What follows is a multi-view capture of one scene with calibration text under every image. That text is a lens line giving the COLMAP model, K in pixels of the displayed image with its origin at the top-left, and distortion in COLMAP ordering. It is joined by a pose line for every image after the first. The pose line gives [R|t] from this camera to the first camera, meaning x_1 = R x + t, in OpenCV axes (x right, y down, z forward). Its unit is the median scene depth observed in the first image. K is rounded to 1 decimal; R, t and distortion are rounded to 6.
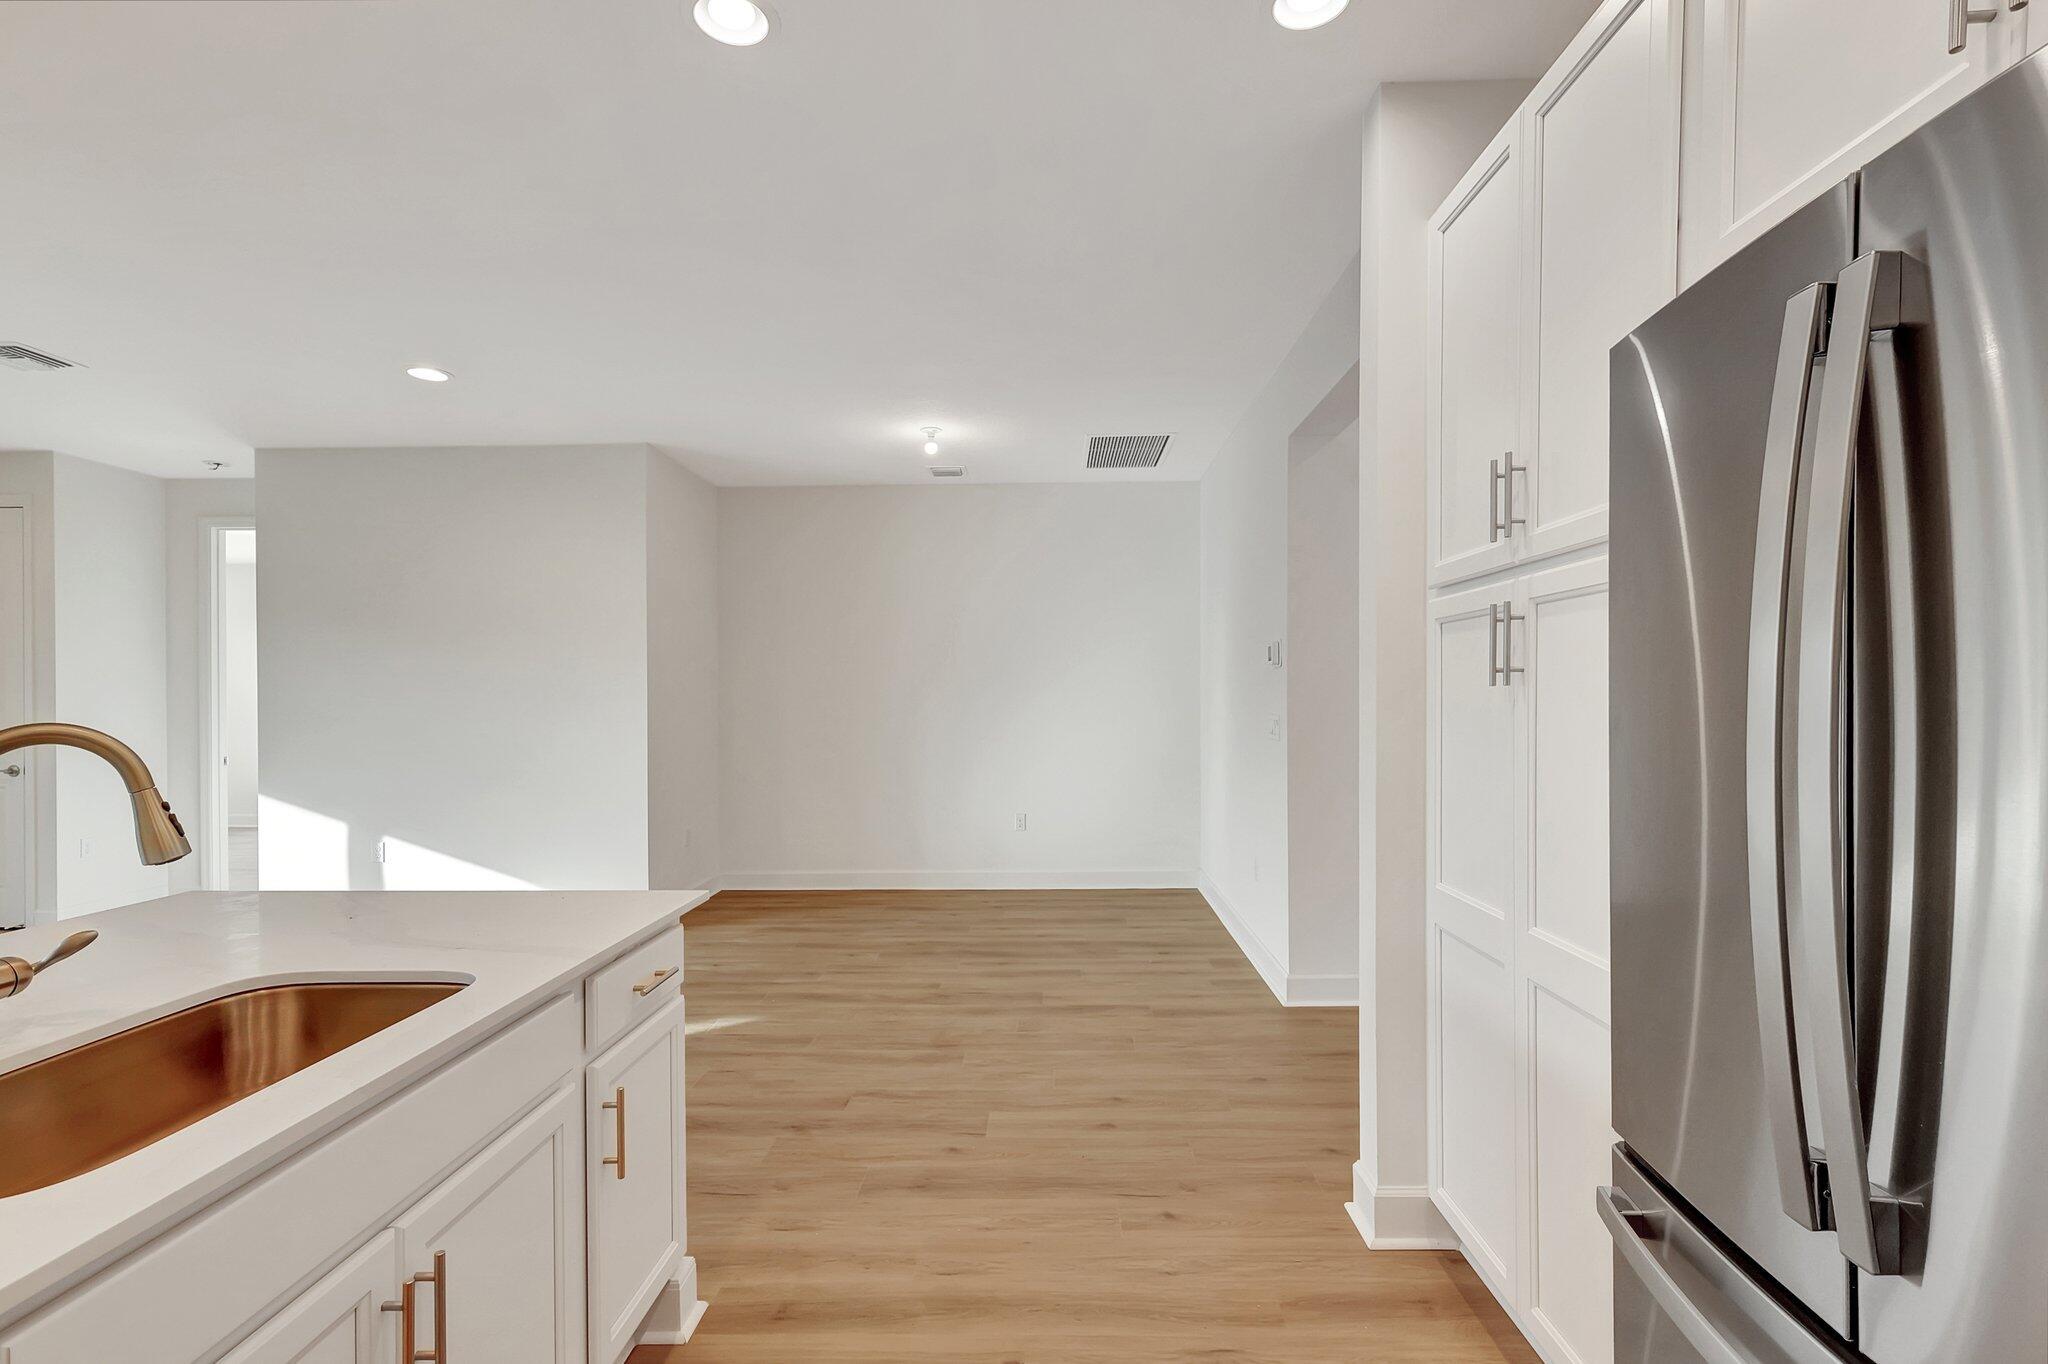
lens RADIAL K [[956.8, 0, 1030.0], [0, 956.8, 704.7], [0, 0, 1]] dist [-0.001606, -0.000354]
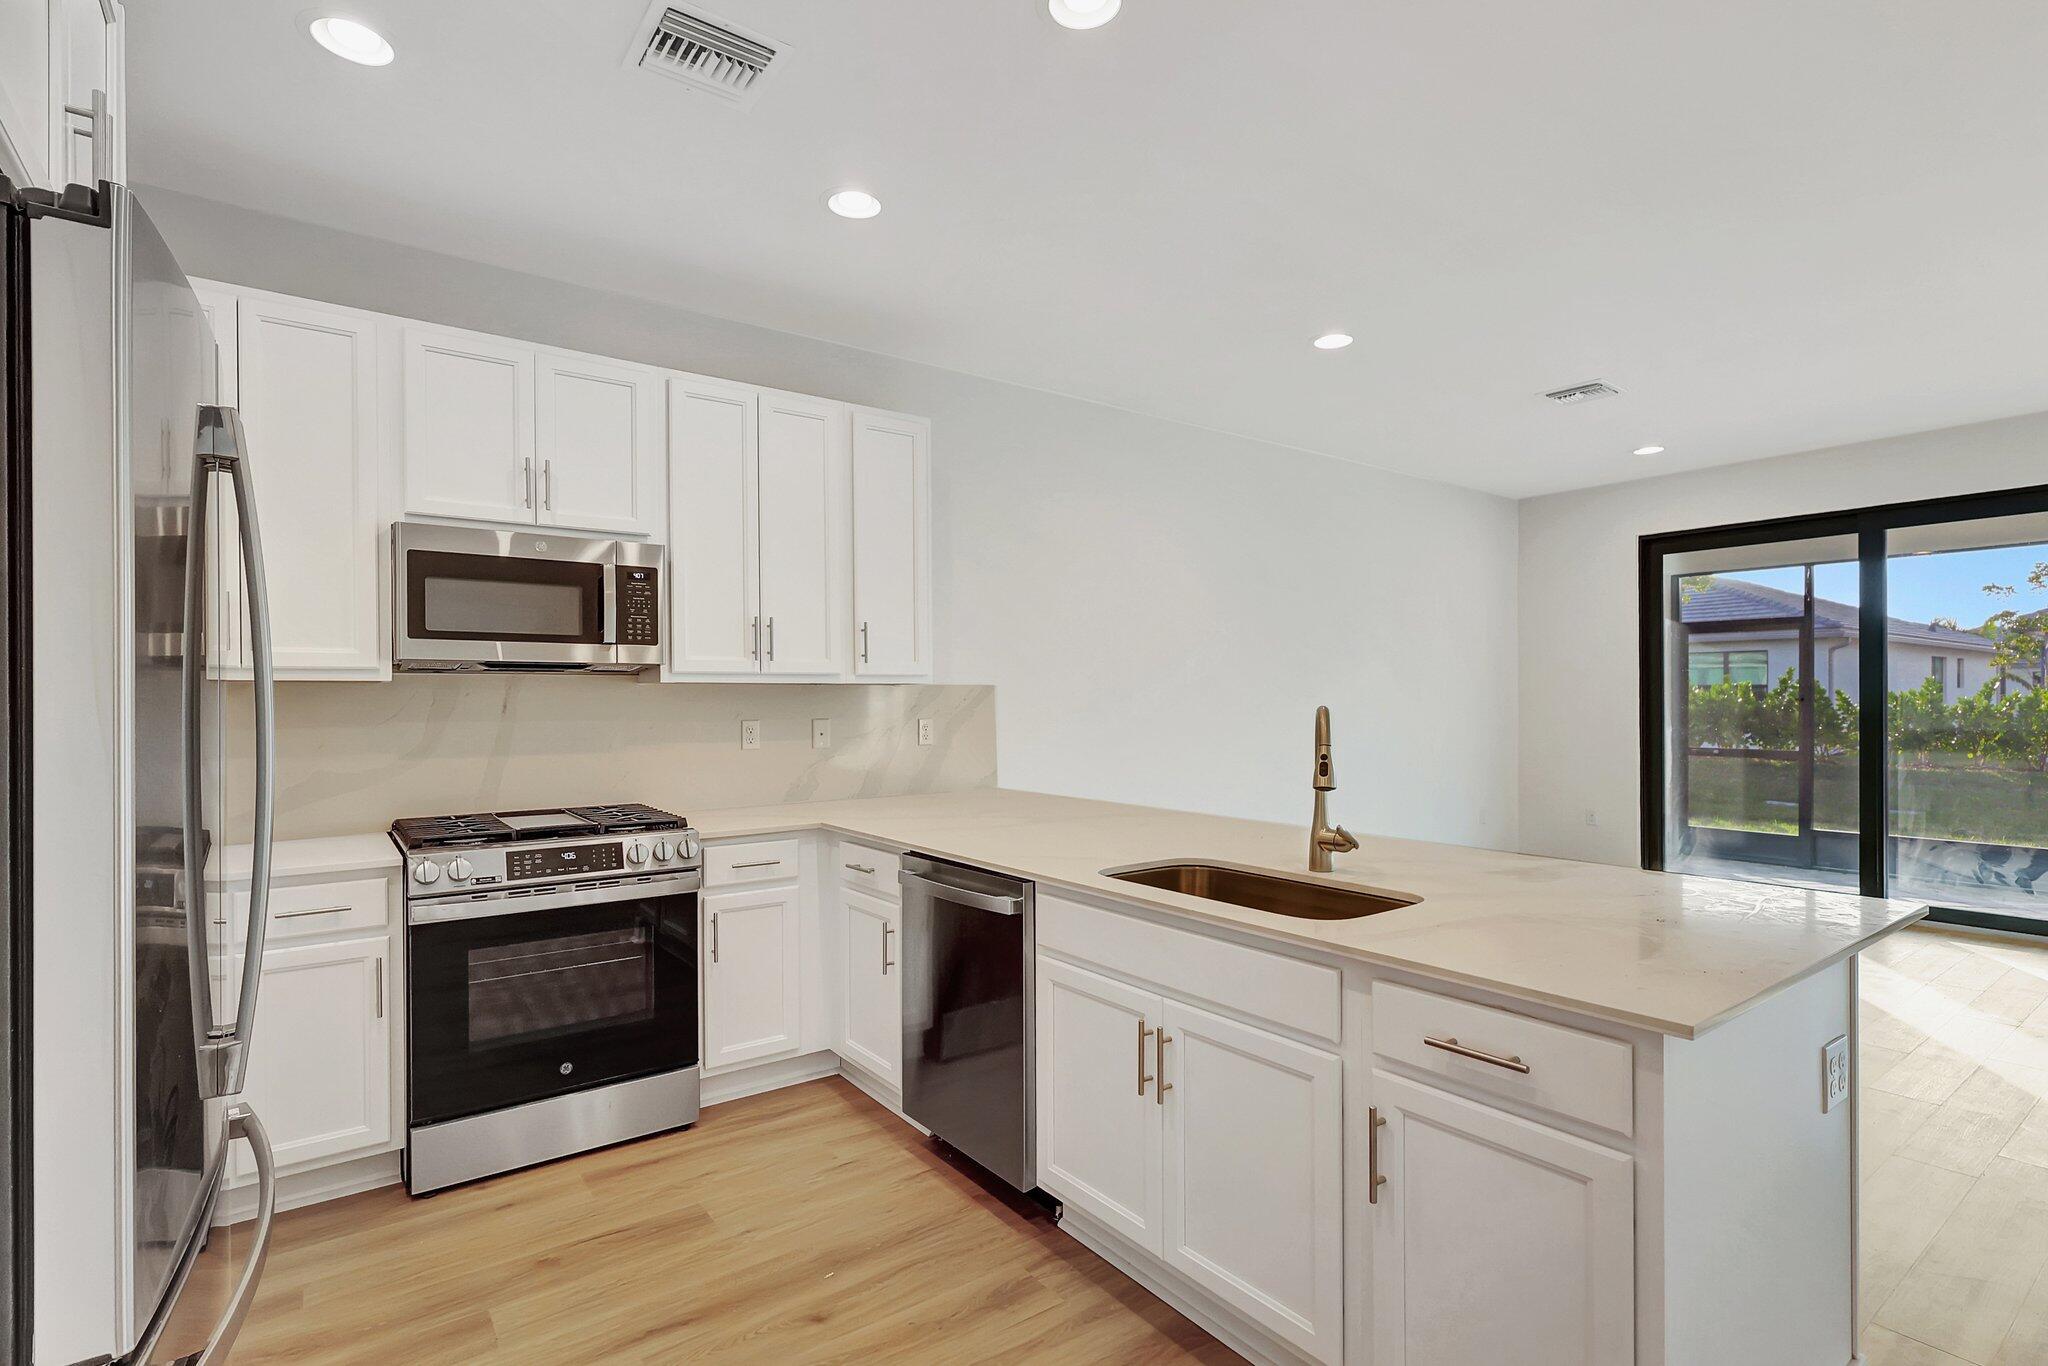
lens RADIAL K [[975.7, 0, 1018.7], [0, 975.7, 699.8], [0, 0, 1]] dist [-0.000711, -0.000076]
pose [[-0.791785, 0.012304, -0.610676, 0.164524], [0.008381, 0.999922, 0.009279, -0.004628], [0.610742, 0.002229, -0.791826, 0.593869]]
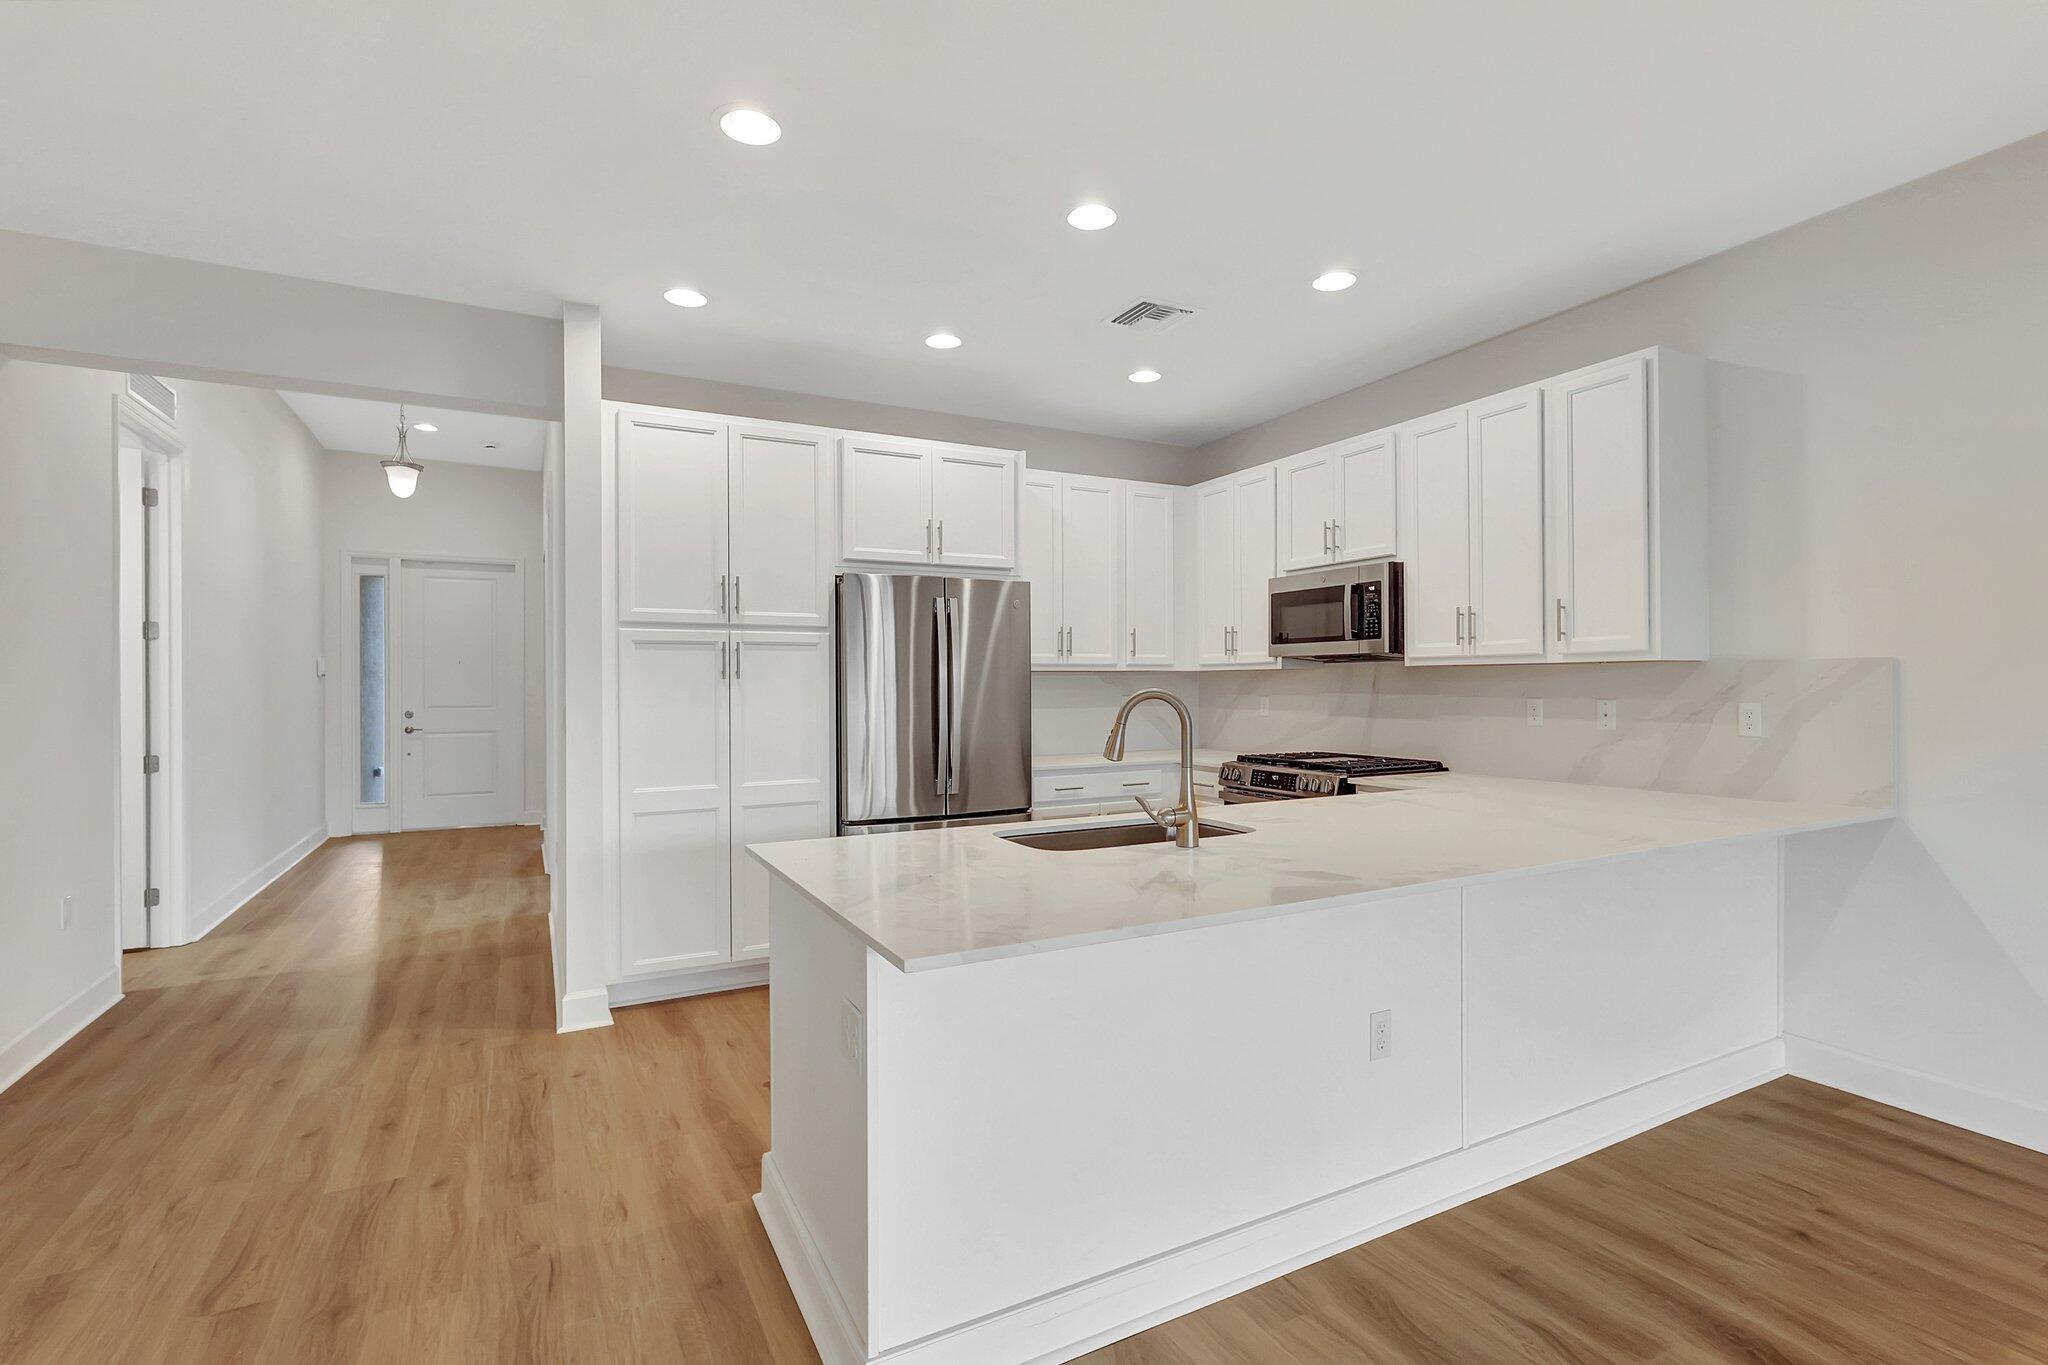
lens RADIAL K [[946.2, 0, 1030.5], [0, 946.2, 687.9], [0, 0, 1]] dist [0.000745, -0.000206]
pose [[-0.490960, 0.006406, 0.871159, -0.738458], [0.012565, 0.999921, -0.000272, 0.004056], [-0.871092, 0.010812, -0.491001, 0.618077]]
